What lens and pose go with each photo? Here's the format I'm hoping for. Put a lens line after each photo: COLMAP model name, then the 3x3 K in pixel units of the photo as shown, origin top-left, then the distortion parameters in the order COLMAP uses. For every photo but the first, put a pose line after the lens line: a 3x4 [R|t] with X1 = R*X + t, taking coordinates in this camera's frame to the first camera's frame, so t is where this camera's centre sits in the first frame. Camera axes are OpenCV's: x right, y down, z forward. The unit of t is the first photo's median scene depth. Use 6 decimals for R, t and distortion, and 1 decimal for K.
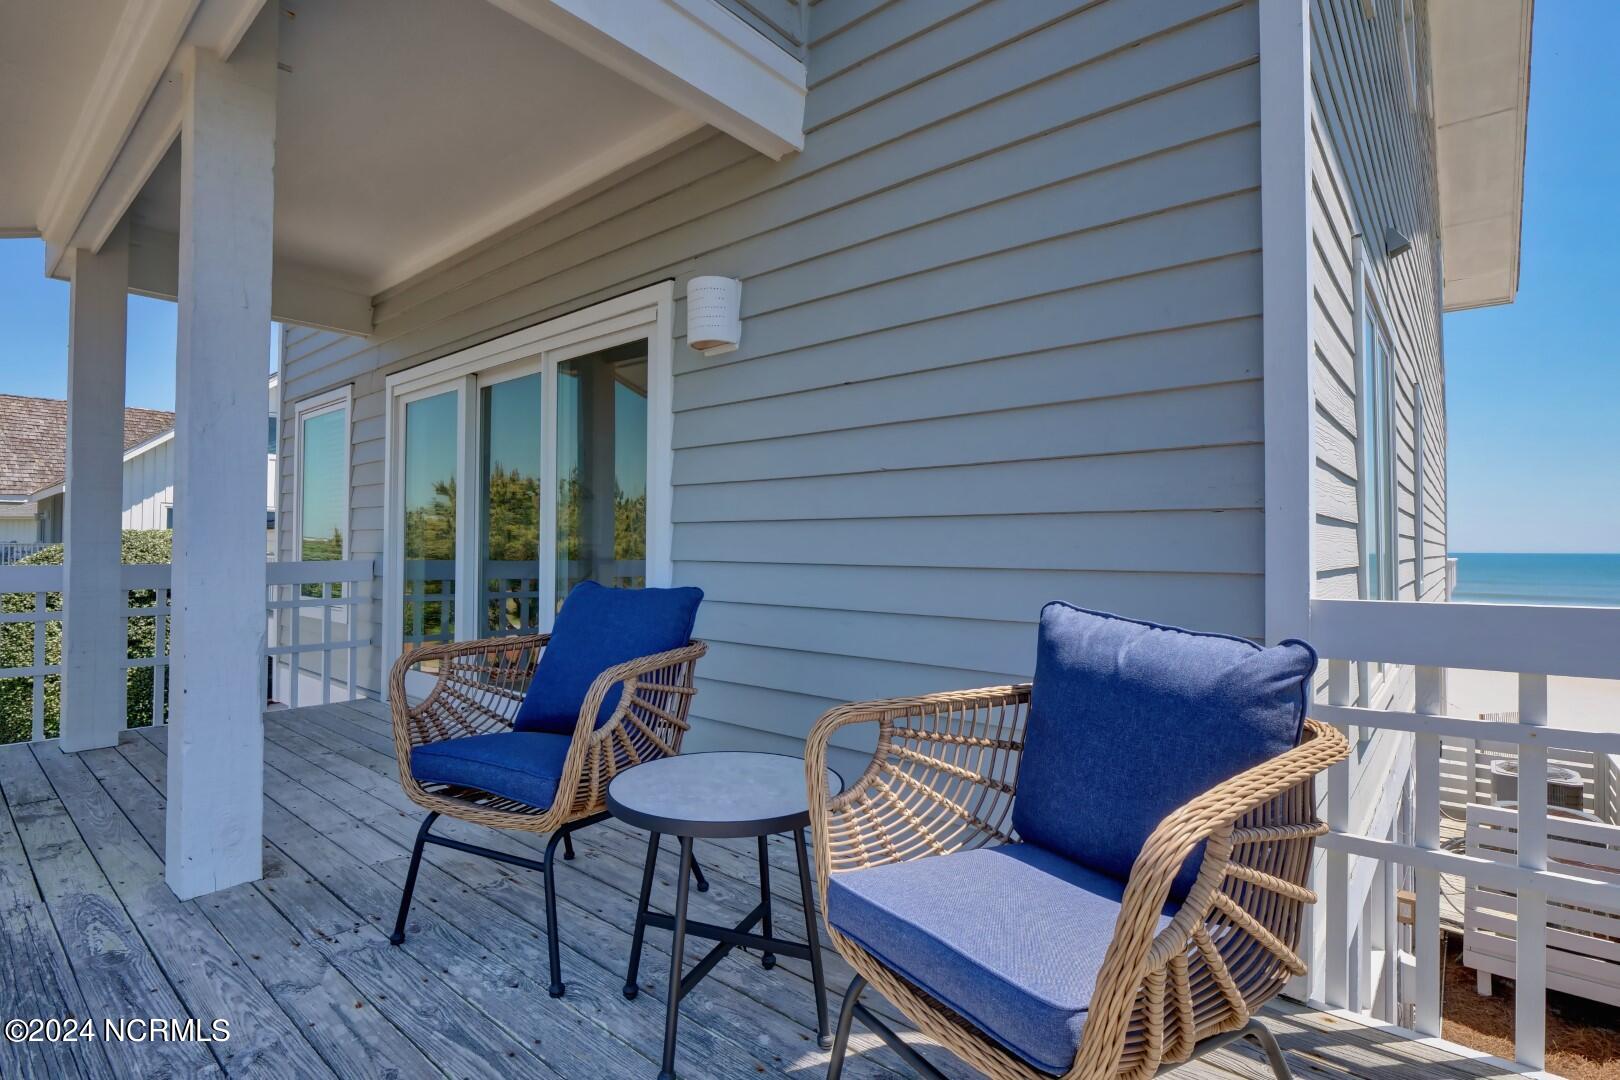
lens RADIAL K [[784.5, 0, 809.5], [0, 784.5, 542.3], [0, 0, 1]] dist [0.000033, -0.000004]
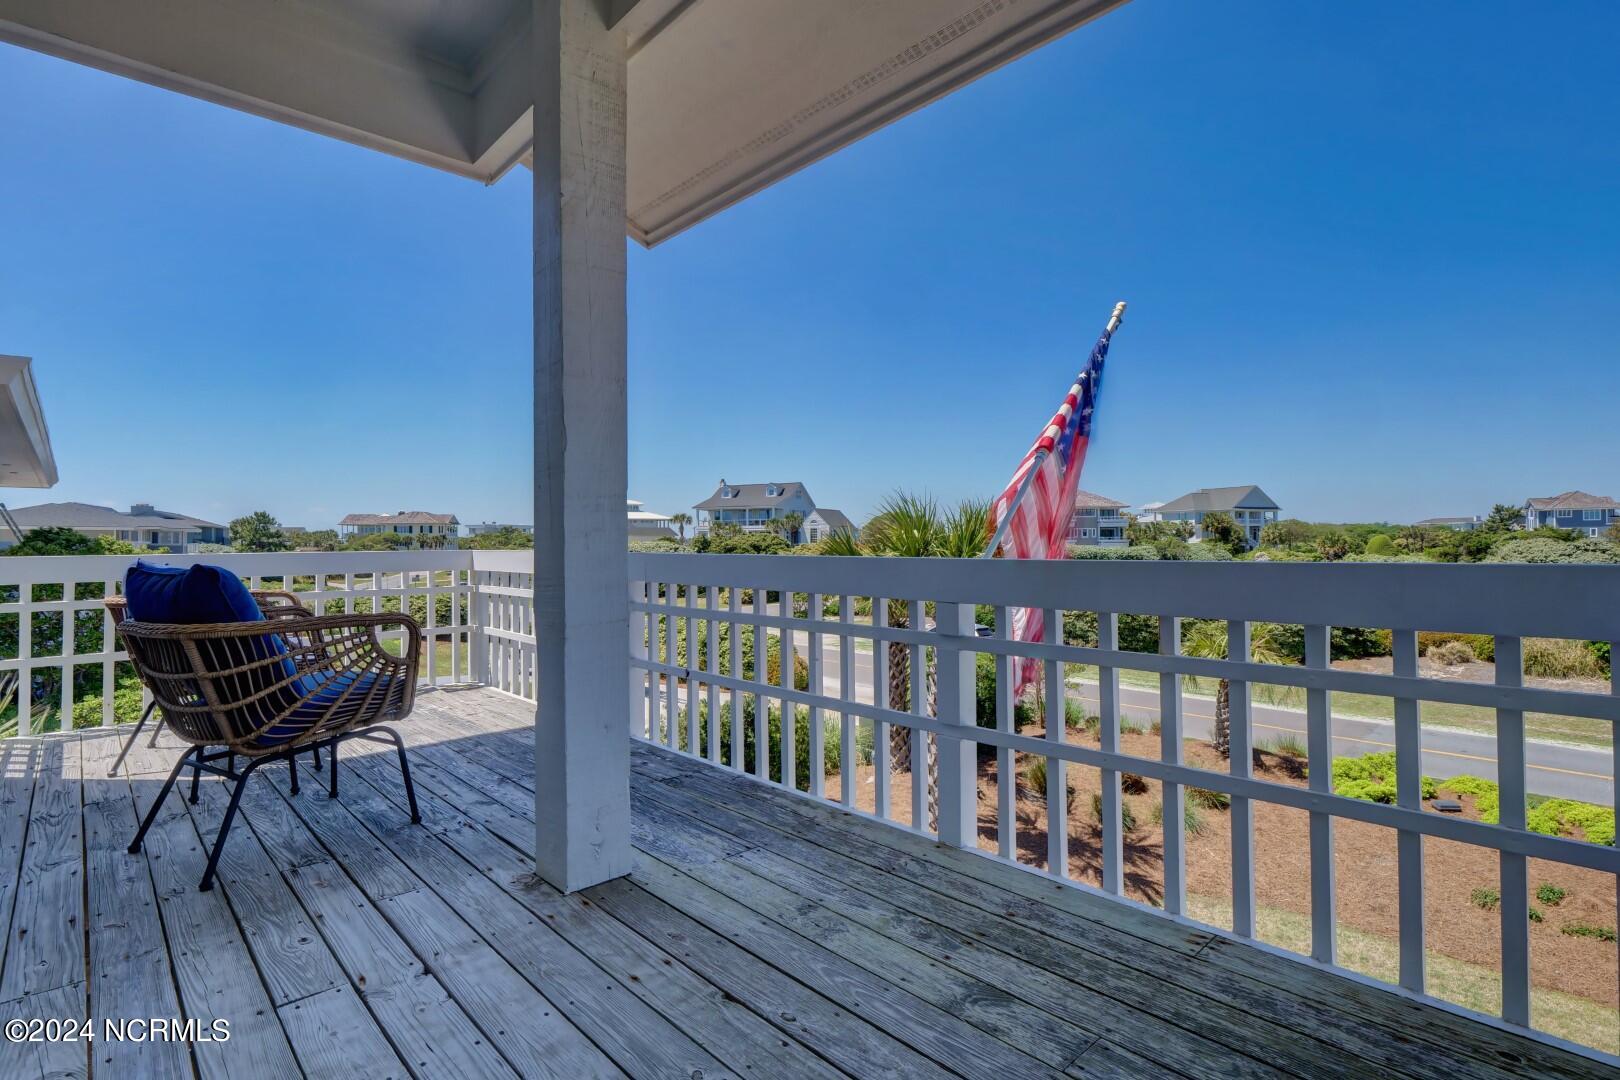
lens RADIAL K [[784.5, 0, 809.5], [0, 784.5, 540.5], [0, 0, 1]] dist [0.000033, -0.000004]
pose [[-0.993990, 0.007196, 0.109232, -1.034323], [0.004356, 0.999647, -0.026216, 0.047757], [-0.109382, -0.025583, -0.993671, 1.750347]]
